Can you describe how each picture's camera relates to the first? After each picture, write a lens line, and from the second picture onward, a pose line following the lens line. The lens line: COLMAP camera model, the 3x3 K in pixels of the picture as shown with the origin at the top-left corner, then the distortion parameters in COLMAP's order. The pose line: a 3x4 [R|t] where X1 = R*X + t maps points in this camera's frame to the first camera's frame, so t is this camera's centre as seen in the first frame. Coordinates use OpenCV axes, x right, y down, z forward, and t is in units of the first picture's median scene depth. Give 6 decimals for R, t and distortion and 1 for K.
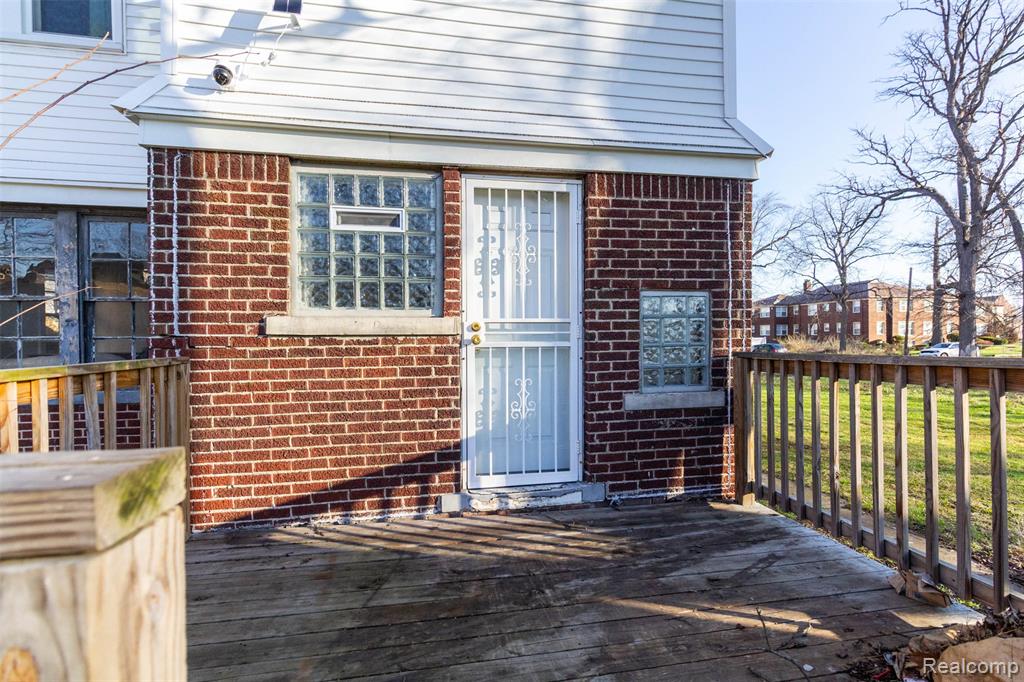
lens RADIAL K [[562.0, 0, 561.2], [0, 562.0, 339.8], [0, 0, 1]] dist [0.000482, 0.000462]
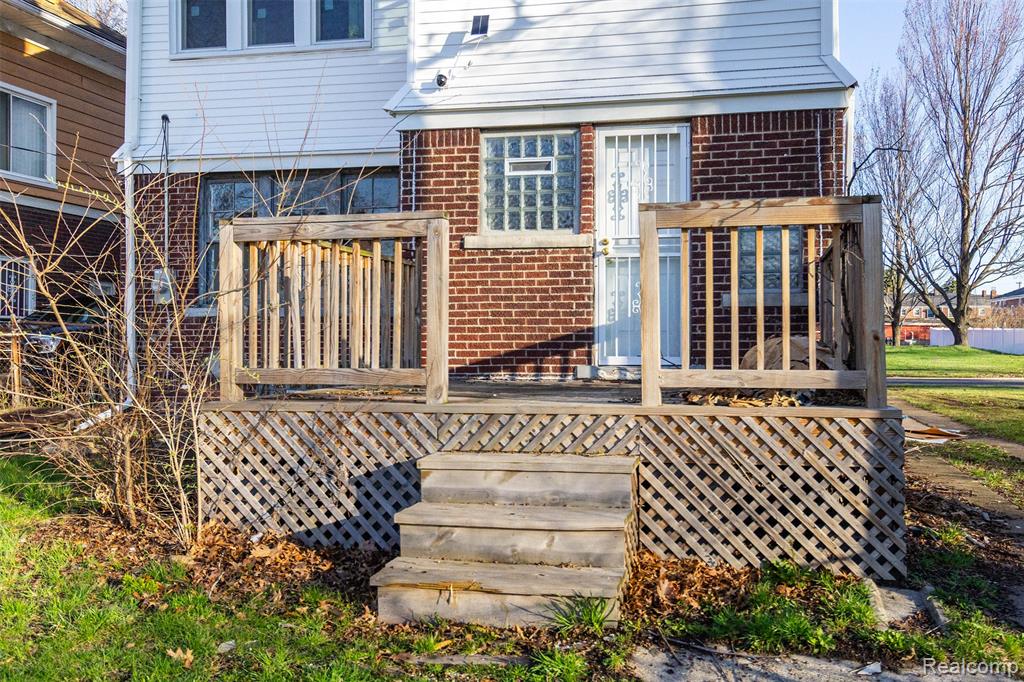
lens RADIAL K [[959.6, 0, 512.9], [0, 959.6, 321.3], [0, 0, 1]] dist [0.002755, 0.003205]
pose [[0.904084, 0.002489, -0.427348, 0.631982], [-0.010885, 0.999793, -0.017205, 0.210361], [0.427217, 0.020206, 0.903924, -1.155536]]
